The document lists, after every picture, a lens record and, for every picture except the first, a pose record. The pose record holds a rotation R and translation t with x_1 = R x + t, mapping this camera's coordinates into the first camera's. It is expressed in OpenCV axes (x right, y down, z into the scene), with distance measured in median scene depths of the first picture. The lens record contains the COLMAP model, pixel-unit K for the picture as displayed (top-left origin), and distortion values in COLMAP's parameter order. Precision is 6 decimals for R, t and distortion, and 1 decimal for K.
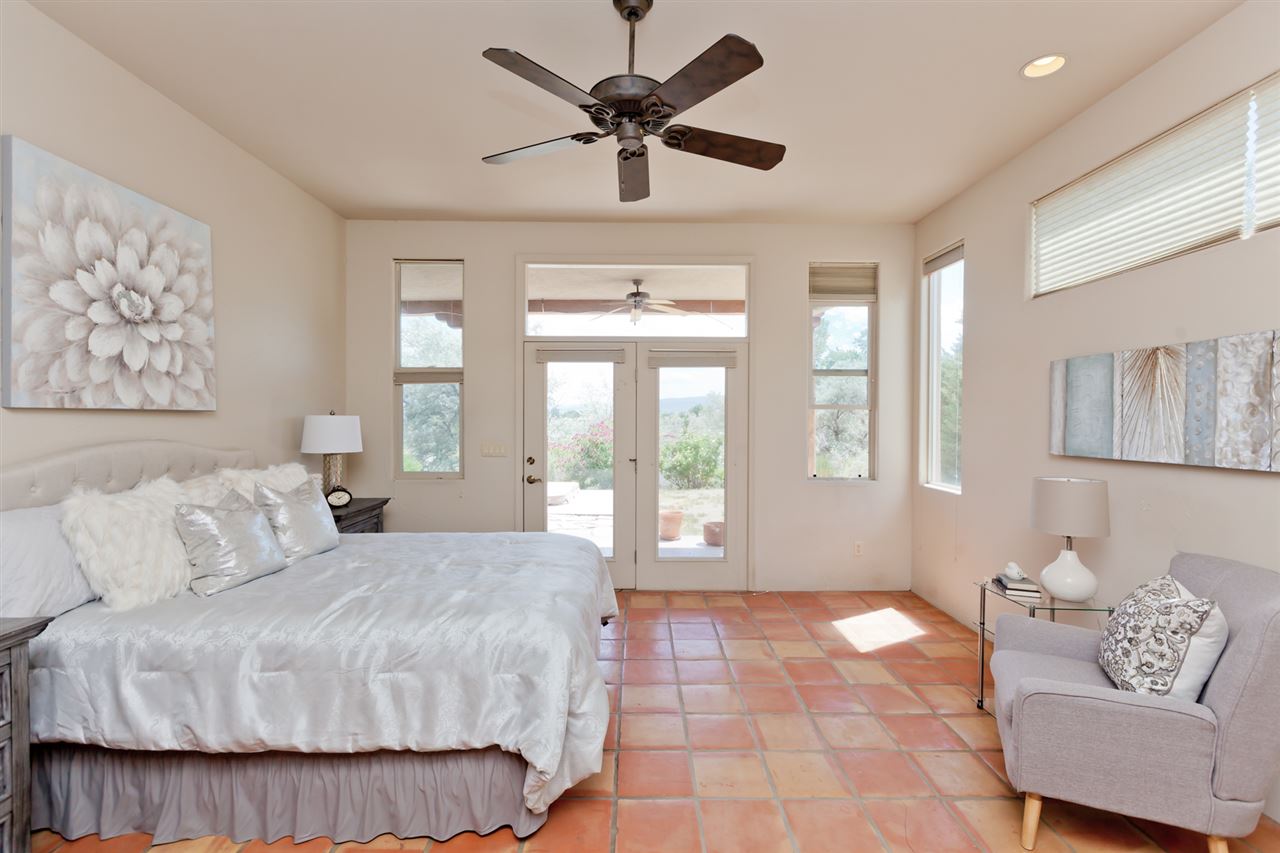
lens RADIAL K [[575.7, 0, 641.9], [0, 575.7, 422.5], [0, 0, 1]] dist [0.001353, -0.000509]
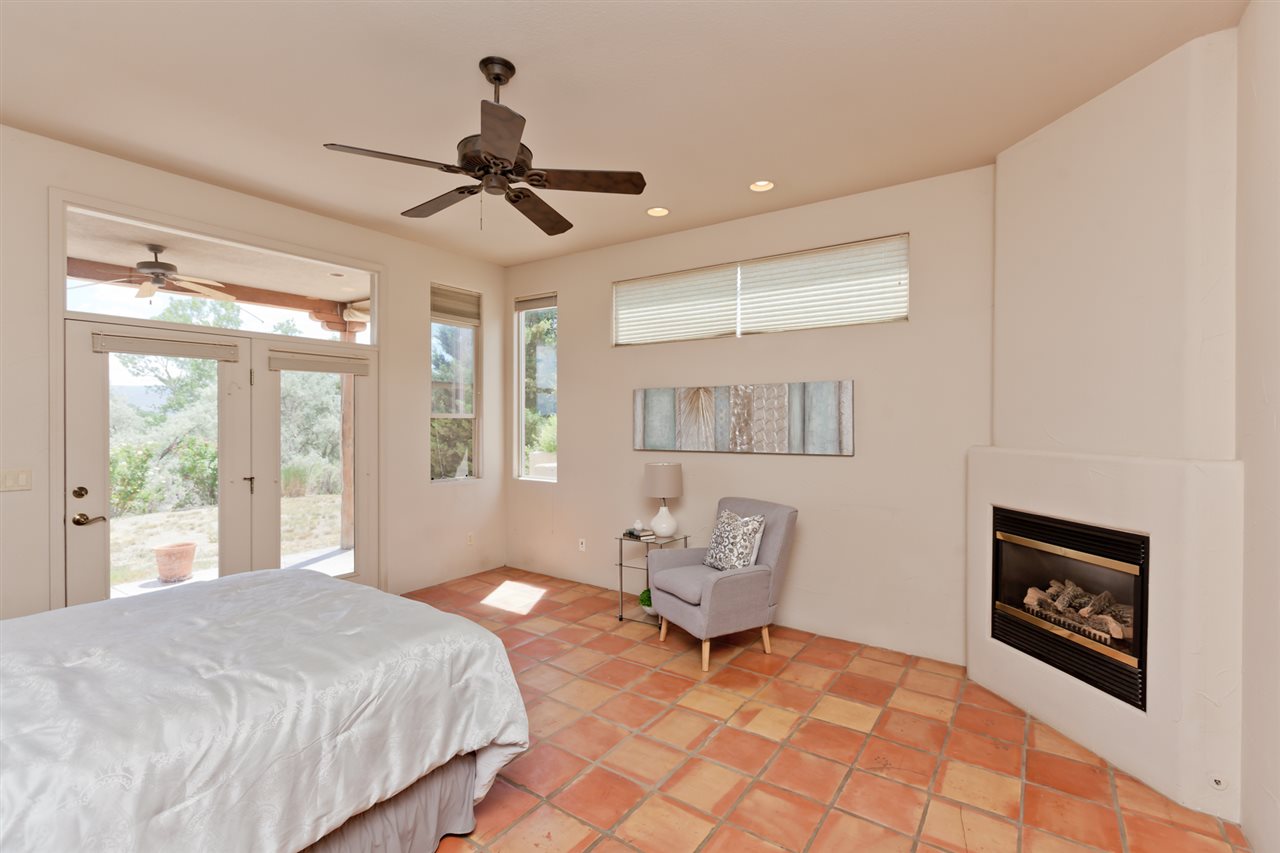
lens RADIAL K [[575.7, 0, 639.1], [0, 575.7, 424.4], [0, 0, 1]] dist [0.001353, -0.000509]
pose [[0.585431, -0.010044, 0.810660, -0.527461], [0.008545, 0.999944, 0.006218, -0.021034], [-0.810677, 0.003287, 0.585484, 0.073322]]
